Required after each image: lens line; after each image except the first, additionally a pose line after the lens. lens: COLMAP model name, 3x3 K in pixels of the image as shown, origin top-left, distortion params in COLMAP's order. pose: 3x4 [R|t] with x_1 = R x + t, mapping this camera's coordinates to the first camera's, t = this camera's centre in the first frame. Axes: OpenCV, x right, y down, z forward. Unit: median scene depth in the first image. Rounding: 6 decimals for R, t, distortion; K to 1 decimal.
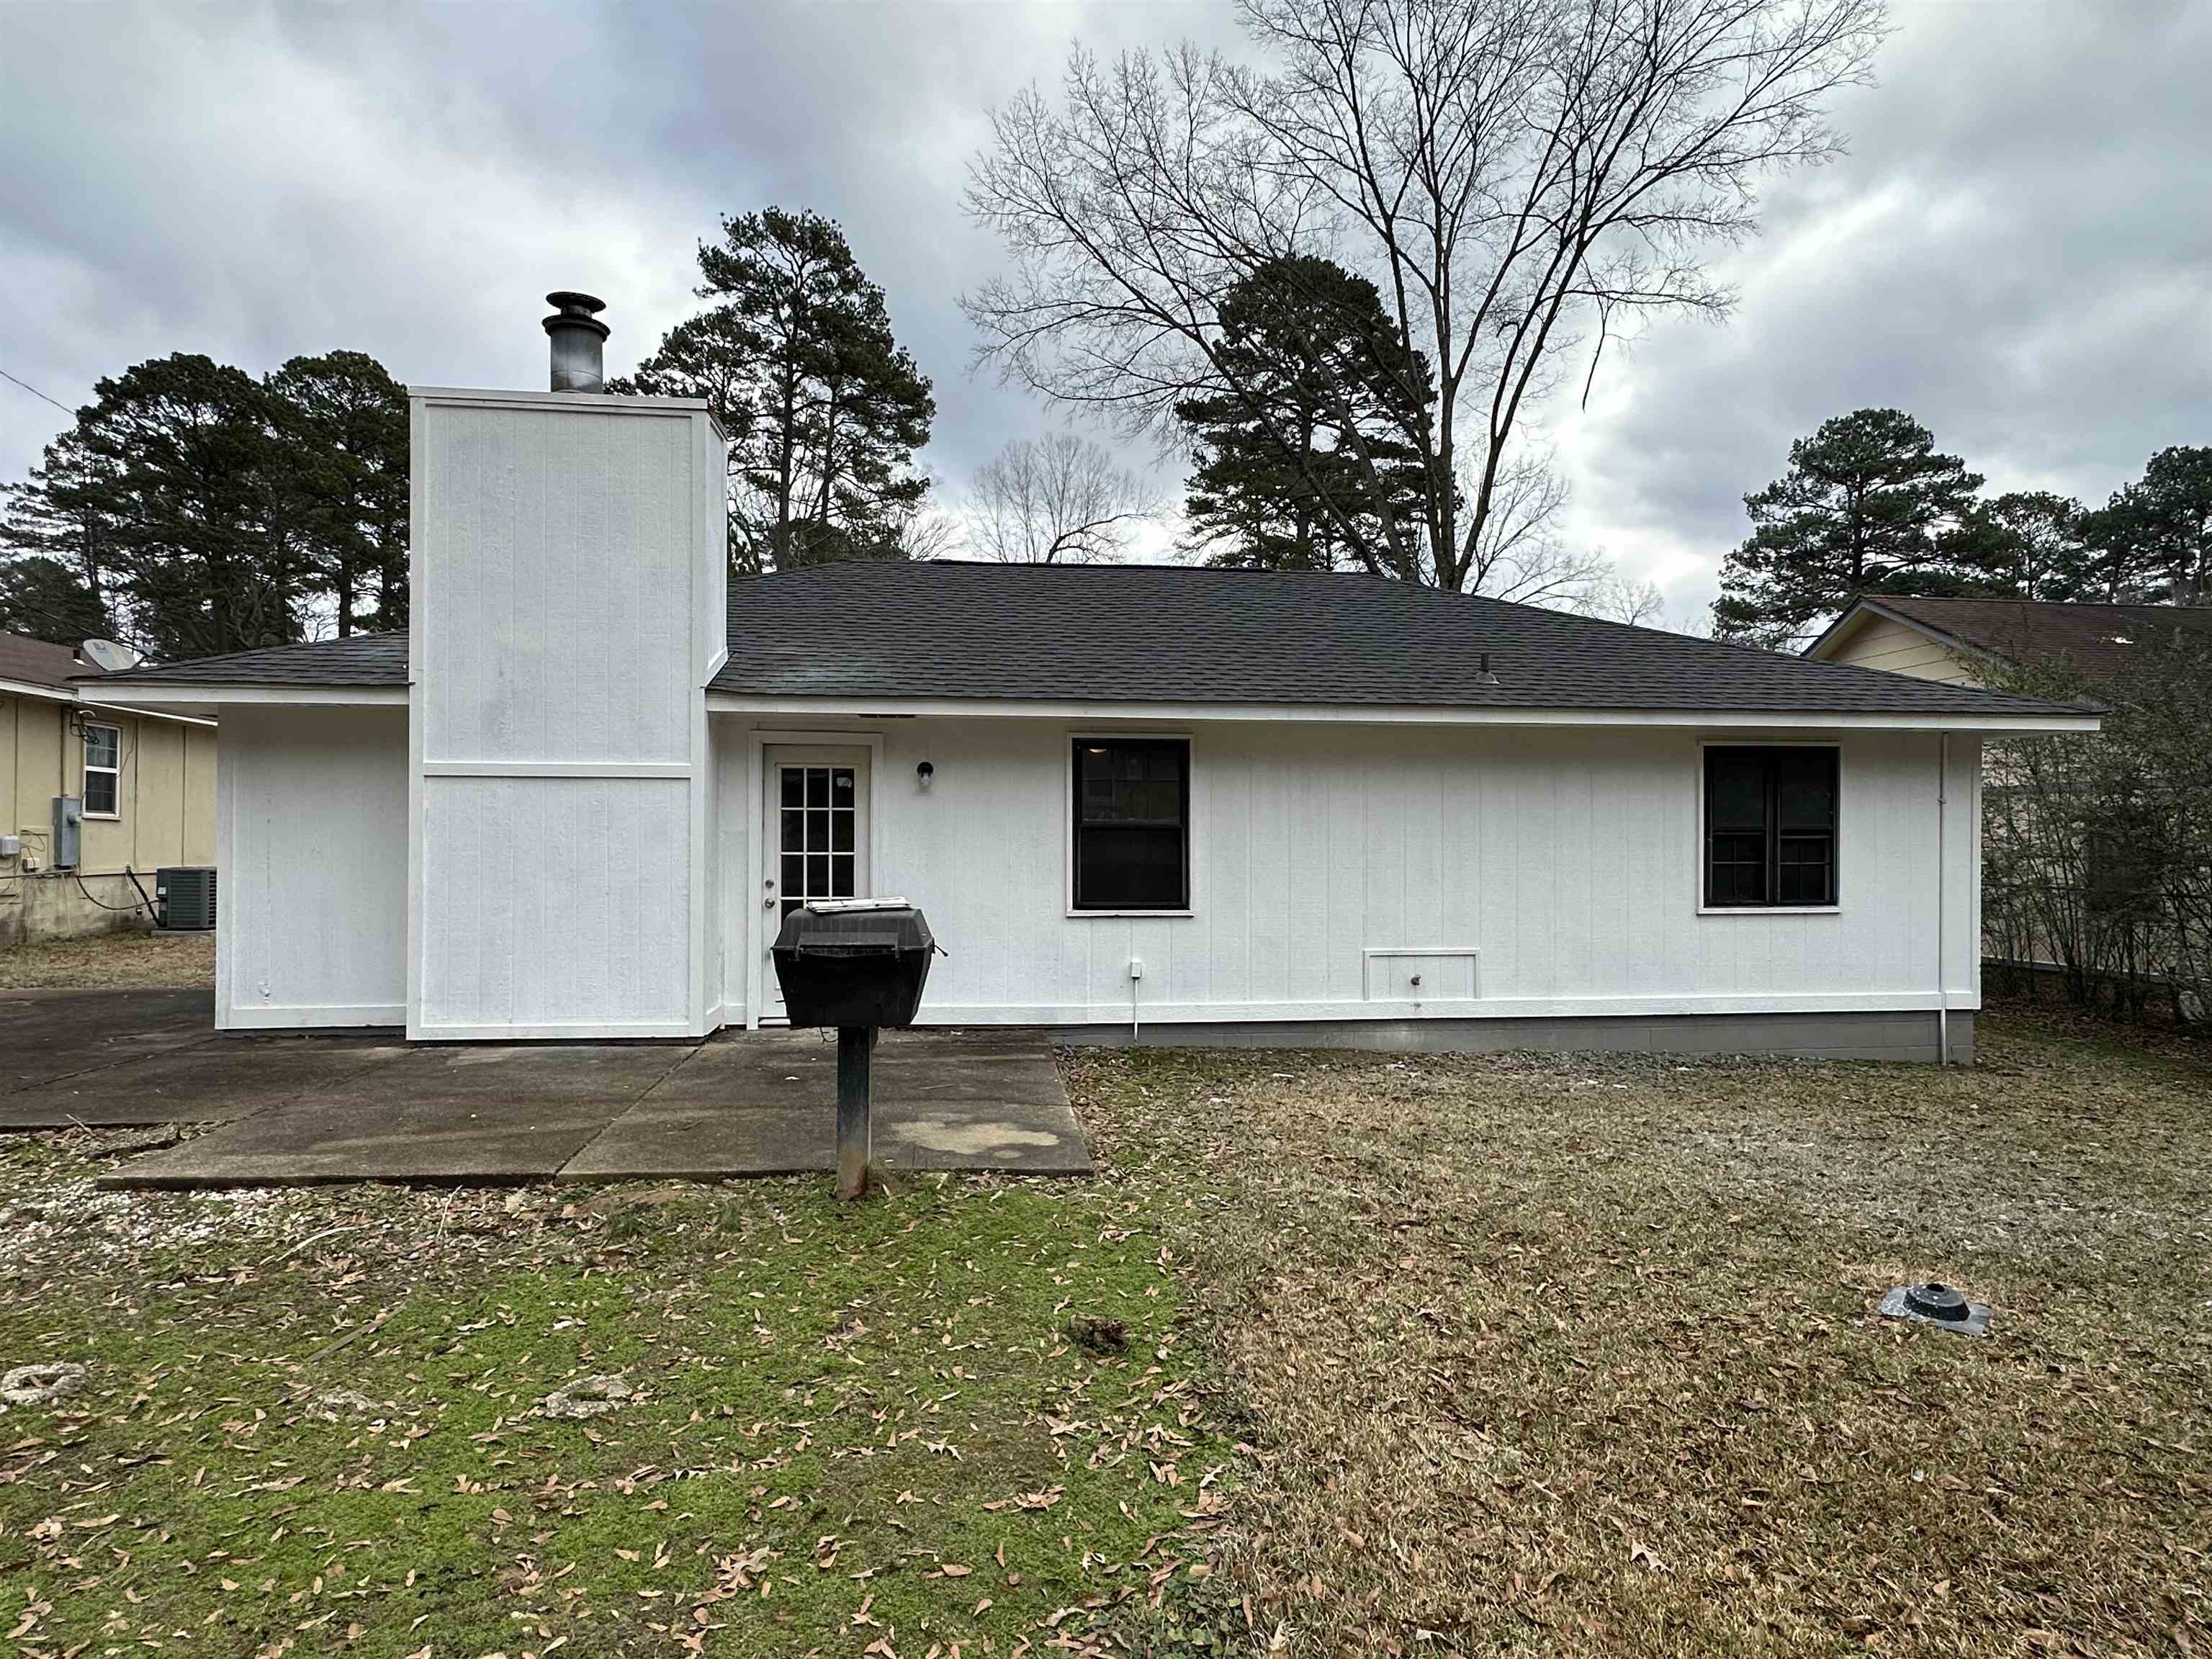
lens RADIAL K [[1220.2, 0, 1107.3], [0, 1220.2, 841.1], [0, 0, 1]] dist [-0.003057, -0.000266]
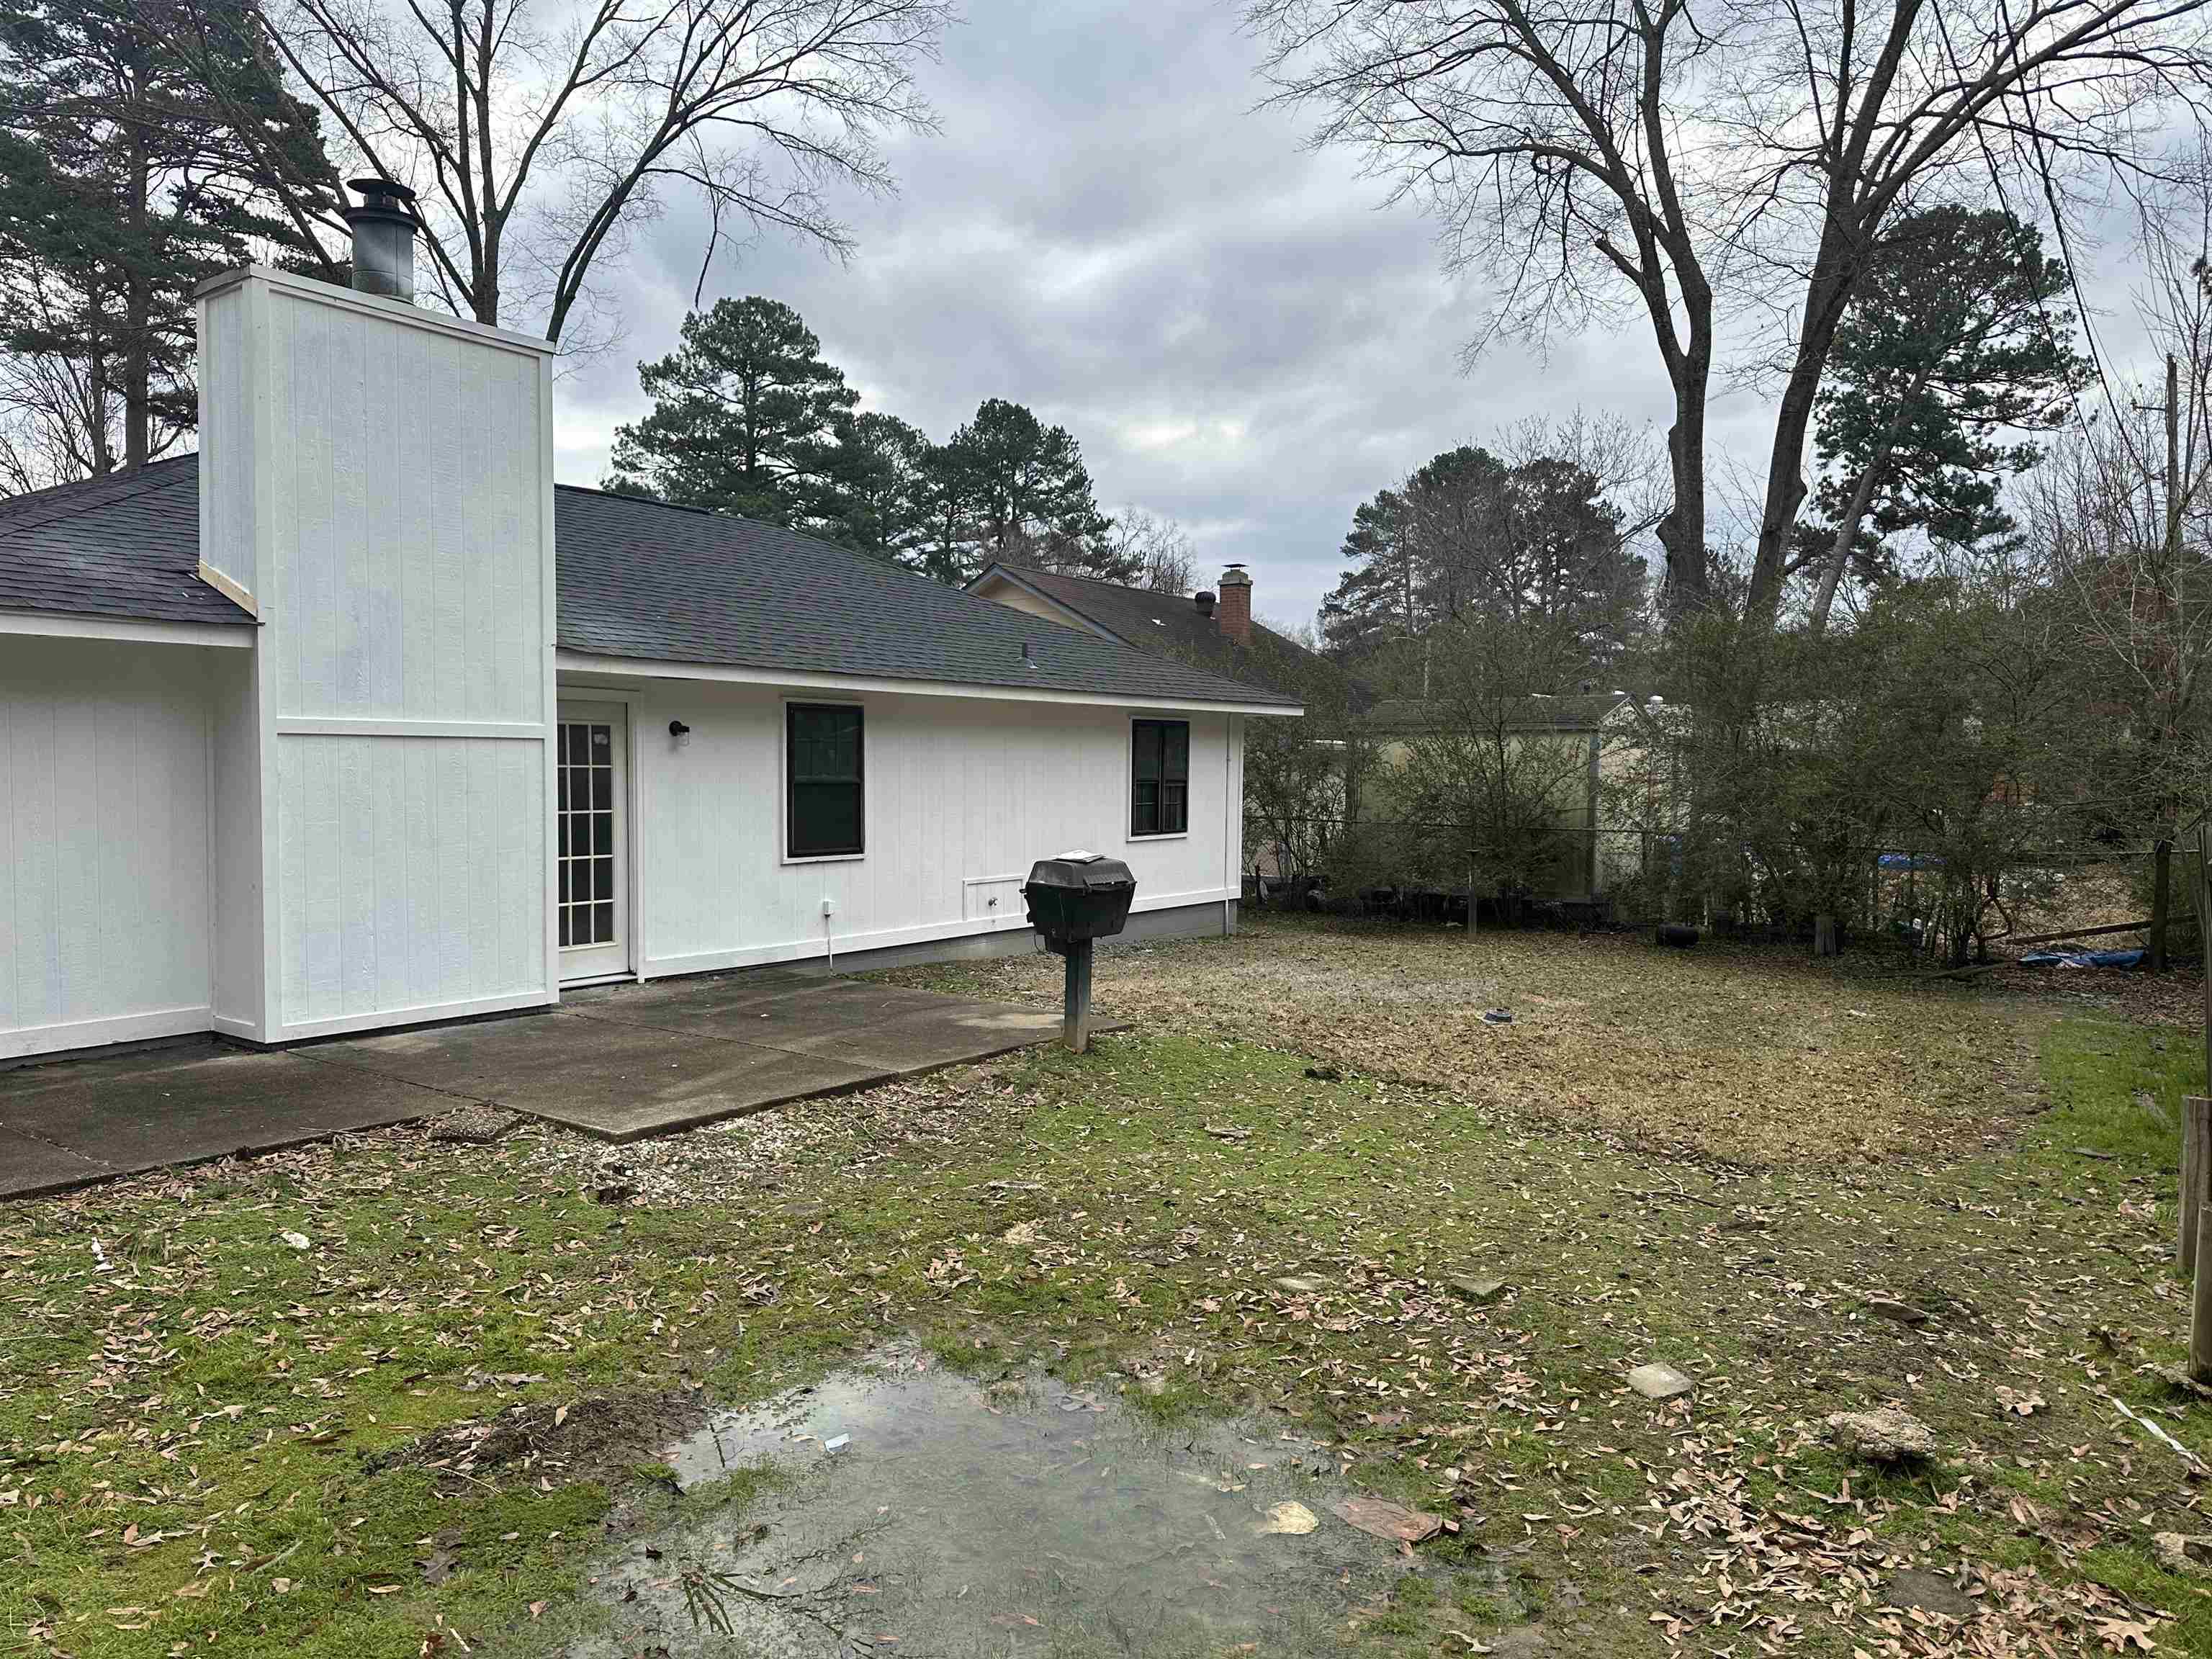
lens RADIAL K [[1561.0, 0, 1132.1], [0, 1561.0, 853.2], [0, 0, 1]] dist [0.077659, -0.118939]
pose [[0.650686, -0.042121, 0.758178, -0.127921], [-0.007163, 0.998075, 0.061596, -0.005324], [-0.759314, -0.045510, 0.649132, -0.022565]]
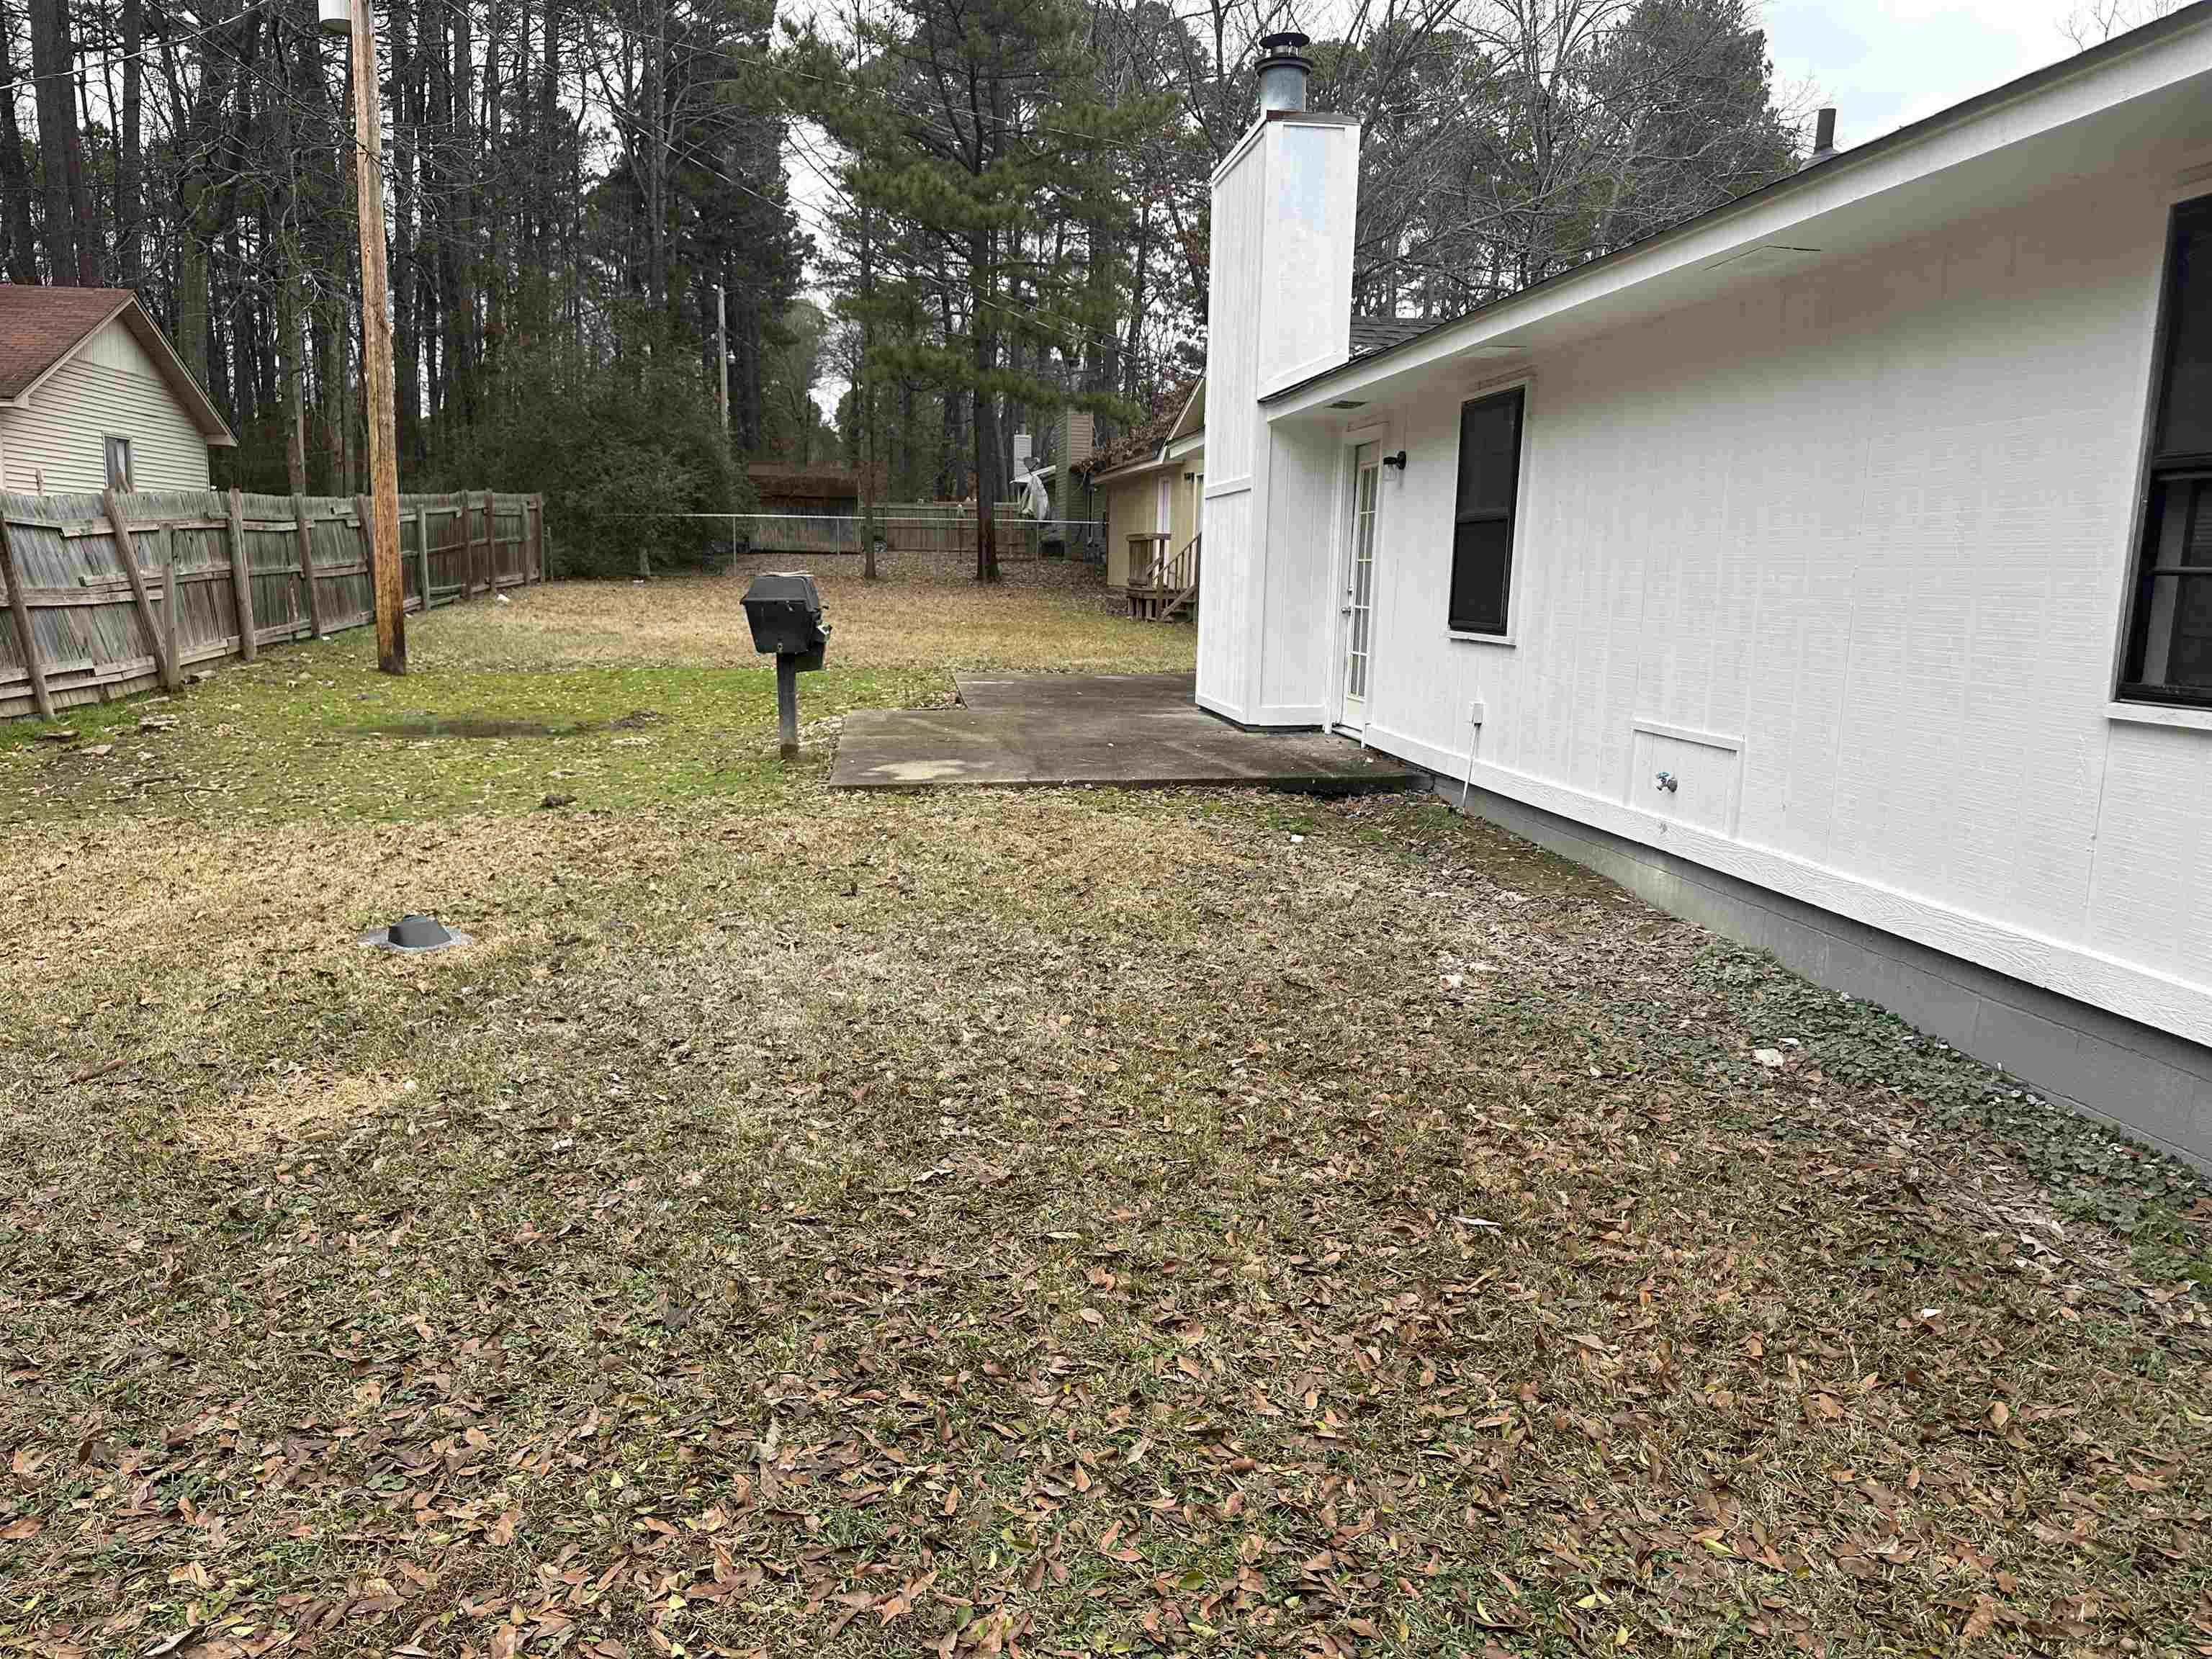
lens RADIAL K [[1561.6, 0, 1101.5], [0, 1561.6, 841.5], [0, 0, 1]] dist [0.108106, -0.164011]
pose [[0.018006, 0.165830, -0.985990, 0.140148], [-0.009971, 0.986131, 0.165672, 0.003614], [0.999788, 0.006848, 0.019410, 0.106952]]
